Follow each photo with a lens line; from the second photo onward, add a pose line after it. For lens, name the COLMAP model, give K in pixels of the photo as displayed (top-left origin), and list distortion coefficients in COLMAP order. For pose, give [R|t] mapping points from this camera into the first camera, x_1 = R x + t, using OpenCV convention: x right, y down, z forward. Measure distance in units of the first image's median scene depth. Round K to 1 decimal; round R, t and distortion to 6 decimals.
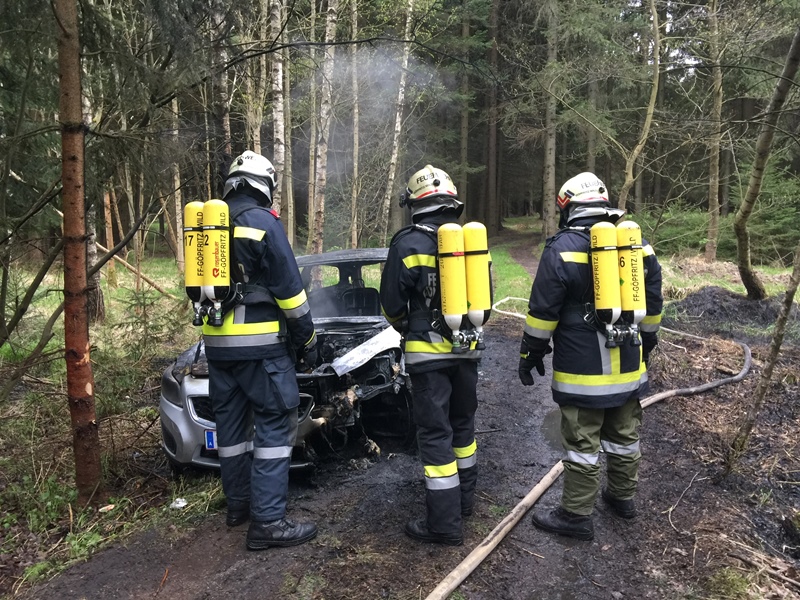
lens RADIAL K [[666.0, 0, 400.0], [0, 666.0, 300.0], [0, 0, 1]] dist [0.043409, -0.141710]
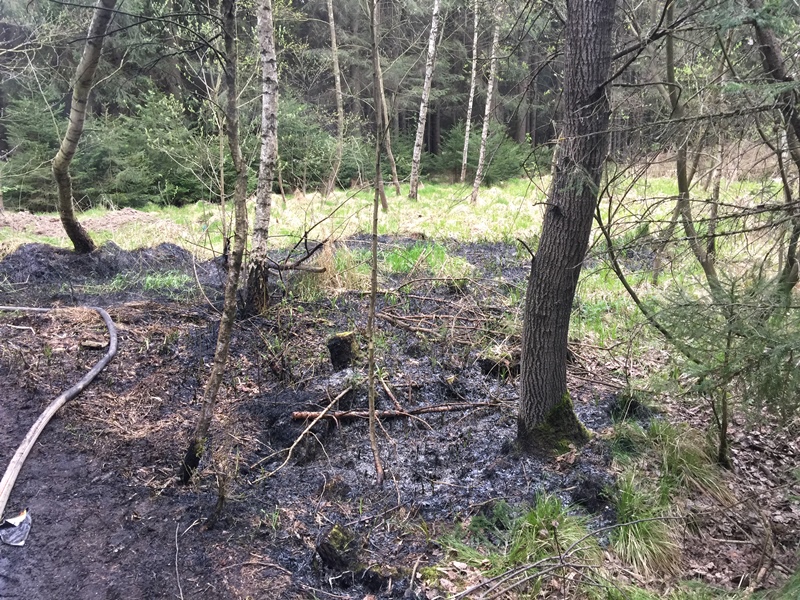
lens RADIAL K [[666.0, 0, 400.0], [0, 666.0, 300.0], [0, 0, 1]] dist [0.043409, -0.141710]
pose [[0.533801, -0.191342, 0.823677, 0.012888], [0.121795, 0.981304, 0.149027, -0.023968], [-0.836793, 0.020769, 0.547126, 0.188334]]
